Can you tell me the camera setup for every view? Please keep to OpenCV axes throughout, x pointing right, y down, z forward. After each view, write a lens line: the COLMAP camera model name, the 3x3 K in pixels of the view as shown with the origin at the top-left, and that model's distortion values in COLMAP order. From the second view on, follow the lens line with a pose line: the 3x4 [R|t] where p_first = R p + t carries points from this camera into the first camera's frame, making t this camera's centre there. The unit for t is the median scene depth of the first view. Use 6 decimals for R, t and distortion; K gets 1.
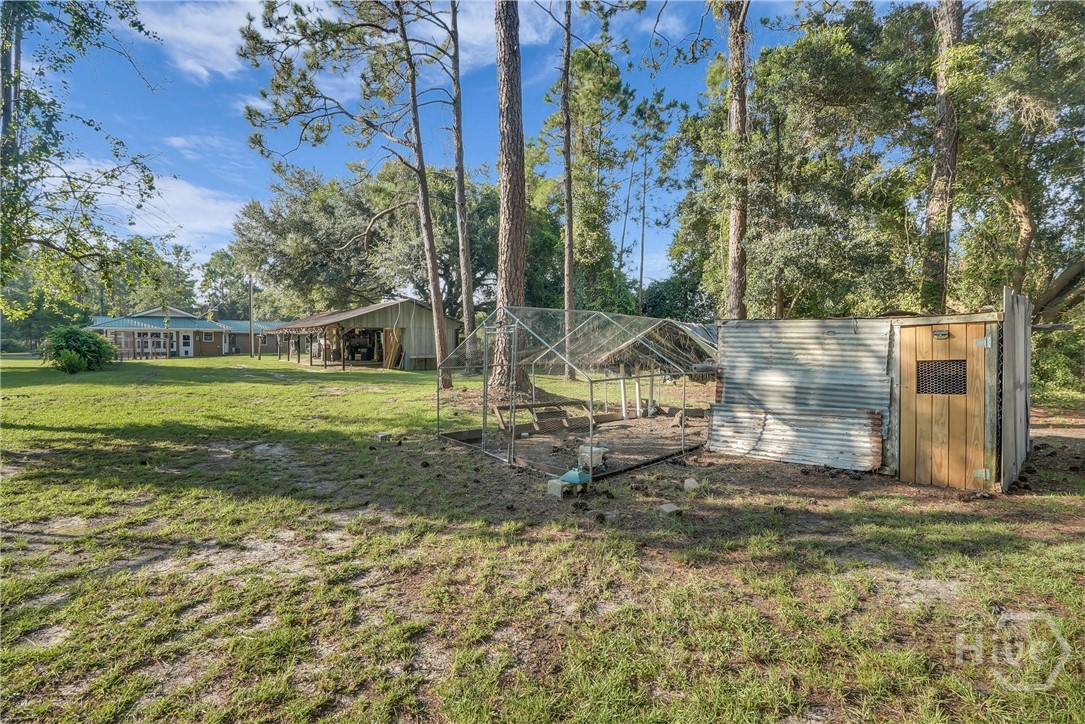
lens RADIAL K [[503.3, 0, 542.5], [0, 503.3, 362.0], [0, 0, 1]] dist [-0.053083, 0.019517]
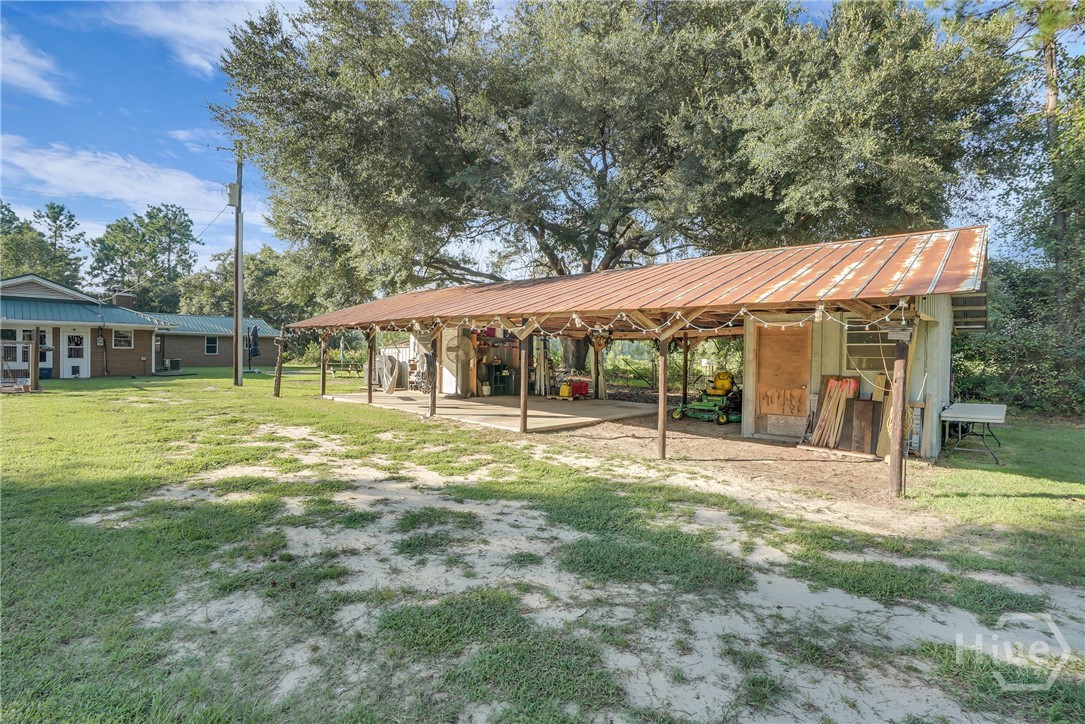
lens RADIAL K [[503.3, 0, 542.5], [0, 503.3, 362.0], [0, 0, 1]] dist [-0.053083, 0.019517]
pose [[0.988290, 0.008128, 0.152370, -0.317975], [-0.005855, 0.999865, -0.015360, -0.021995], [-0.152474, 0.014288, 0.988204, 0.422293]]
